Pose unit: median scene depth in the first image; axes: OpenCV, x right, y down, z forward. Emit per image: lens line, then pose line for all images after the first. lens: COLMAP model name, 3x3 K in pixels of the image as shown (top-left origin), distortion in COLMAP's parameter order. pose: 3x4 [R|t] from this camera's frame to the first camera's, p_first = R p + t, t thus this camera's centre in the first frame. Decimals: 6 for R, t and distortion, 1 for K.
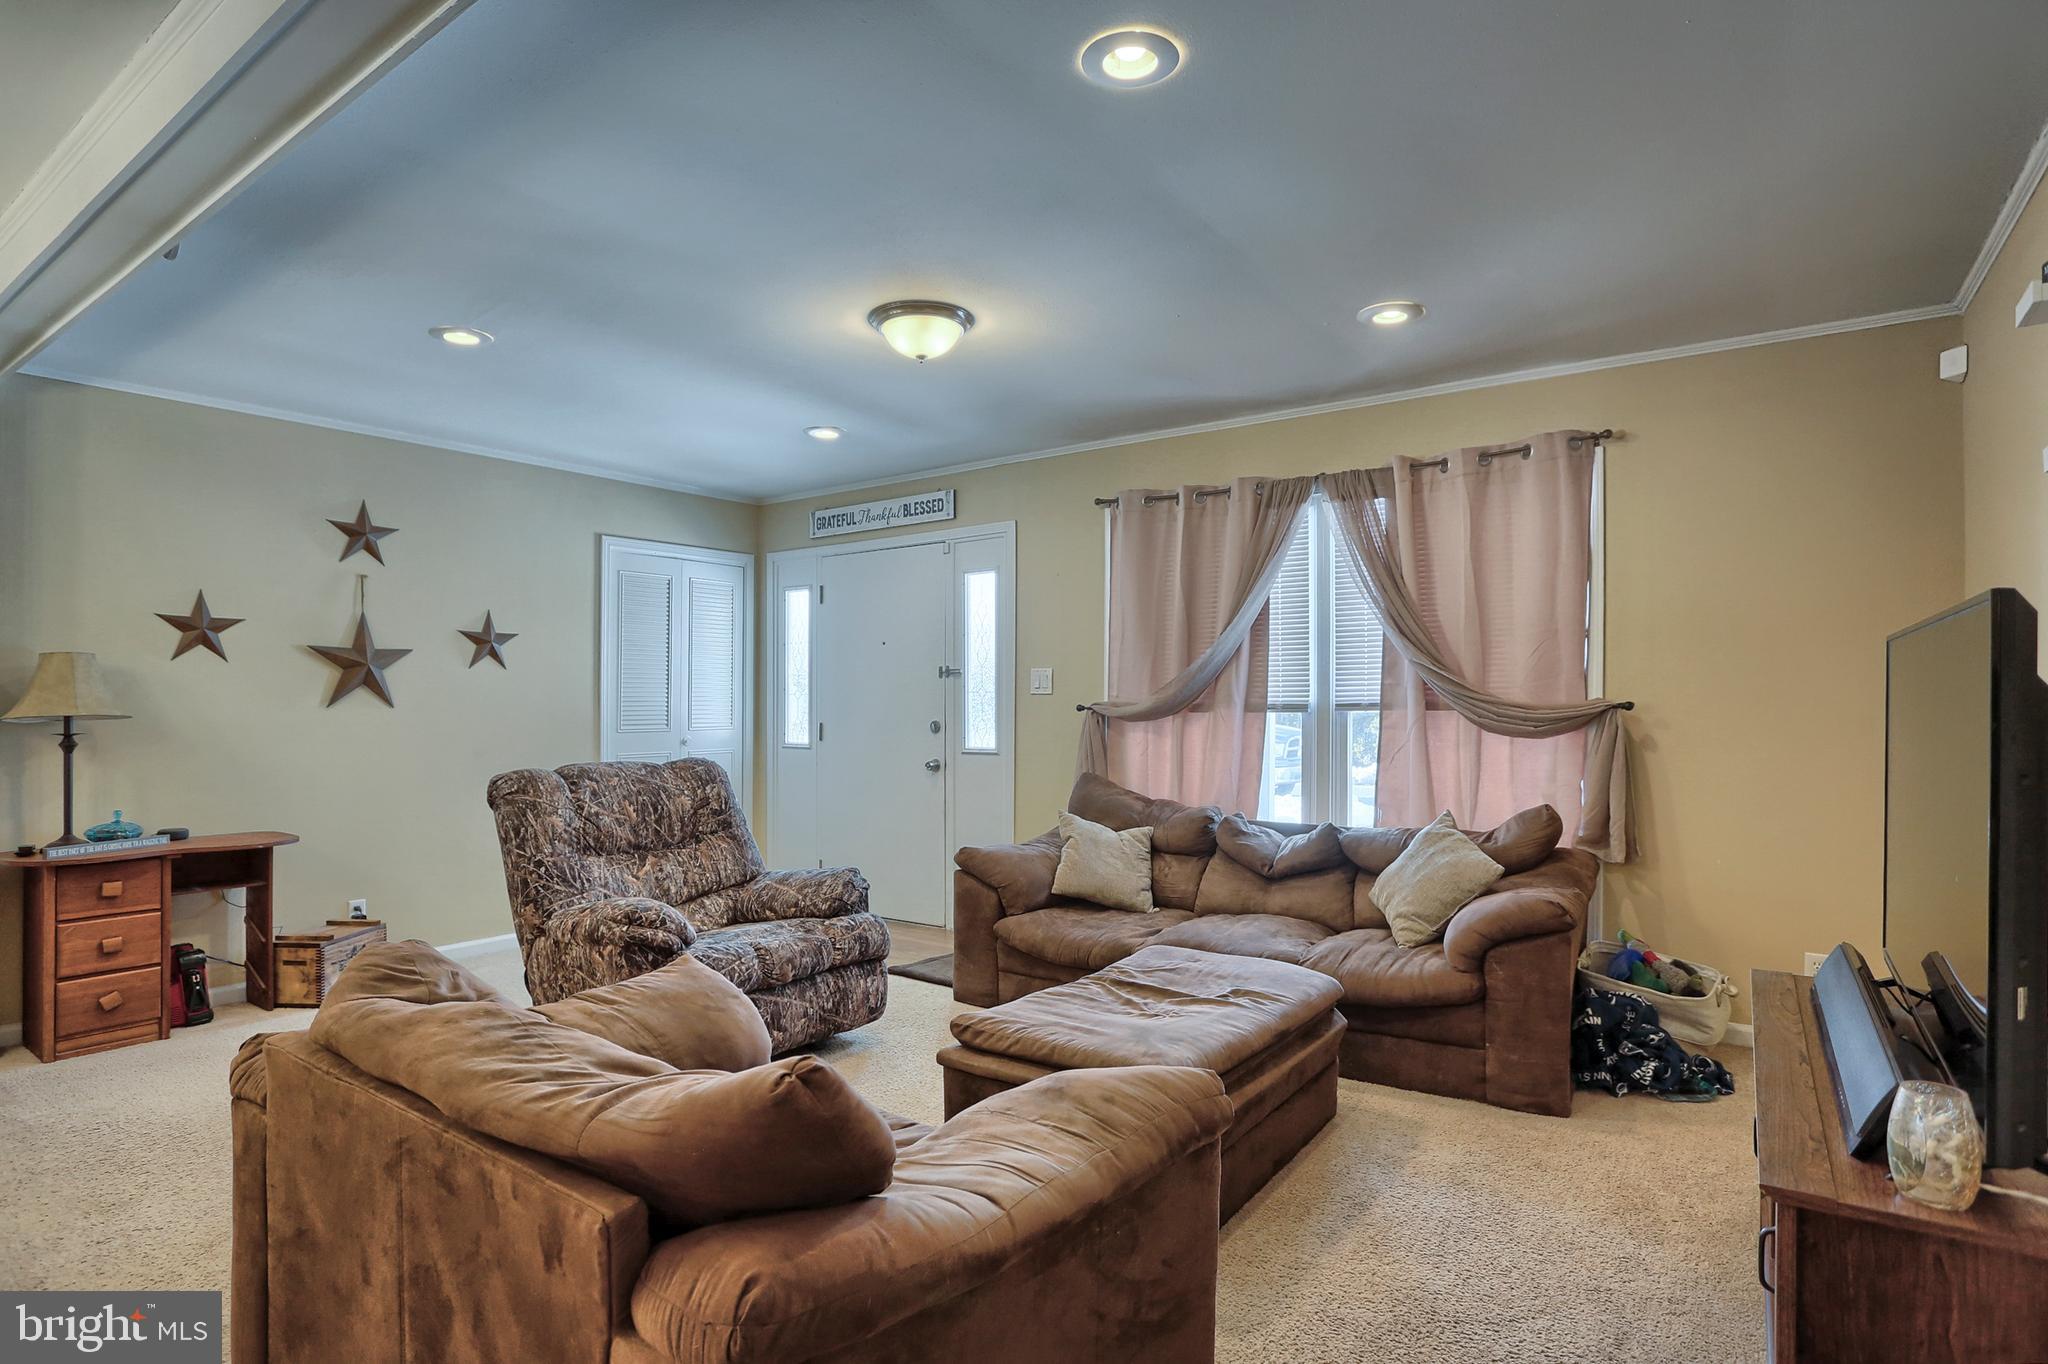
lens RADIAL K [[1035.6, 0, 1042.9], [0, 1035.6, 688.9], [0, 0, 1]] dist [-0.052446, 0.020744]
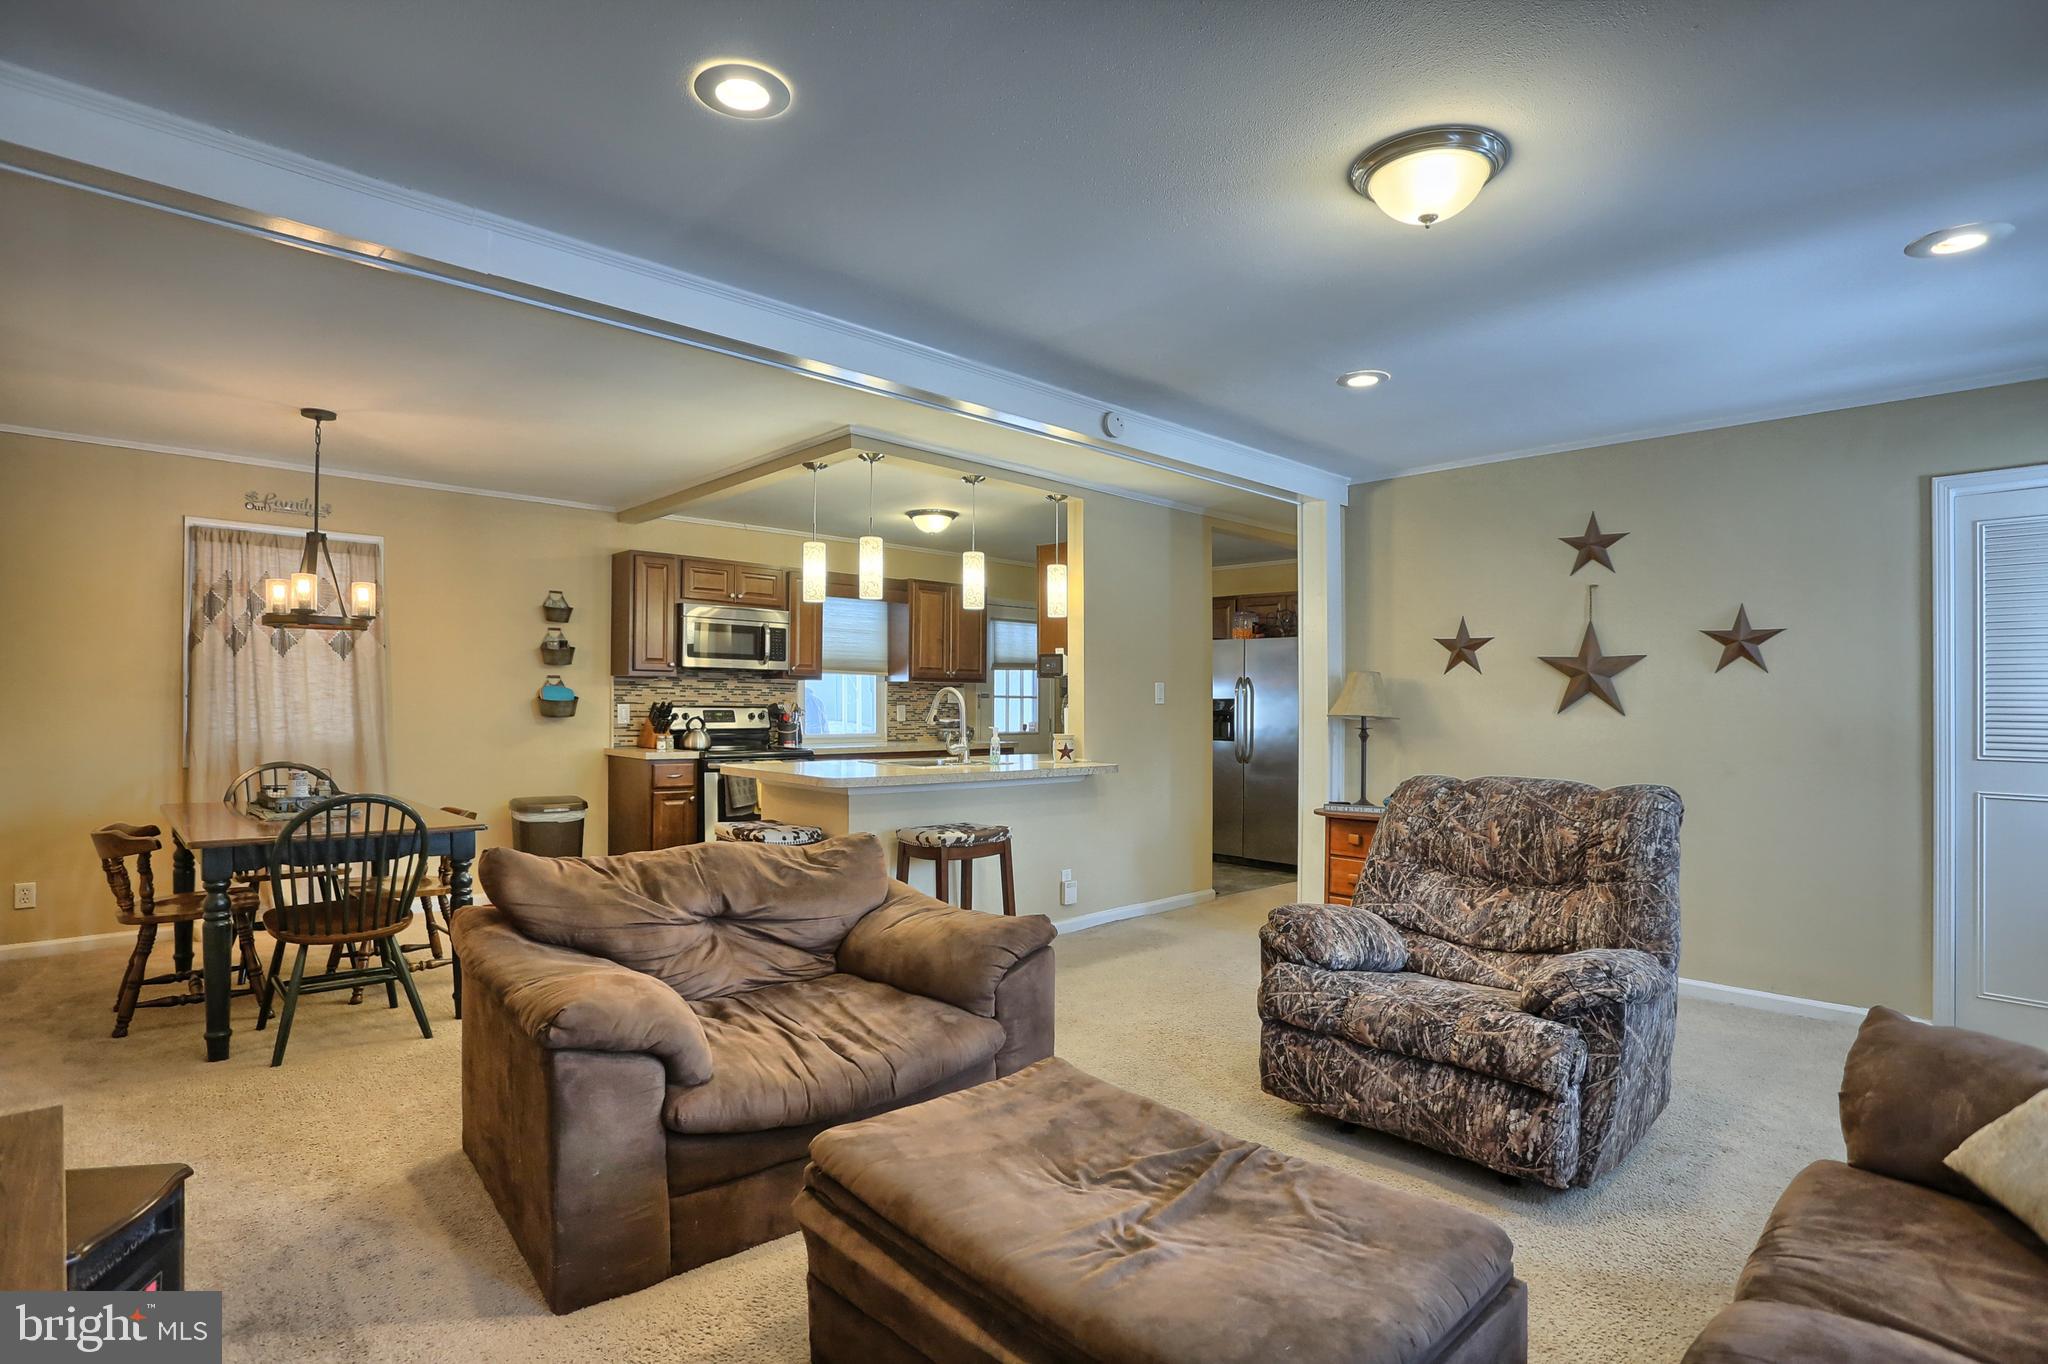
lens RADIAL K [[1035.6, 0, 1018.6], [0, 1035.6, 691.6], [0, 0, 1]] dist [-0.052446, 0.020744]
pose [[-0.186082, -0.009826, -0.982485, 0.521836], [-0.002144, 0.999952, -0.009594, 0.006686], [0.982532, 0.000321, -0.186094, 0.737100]]
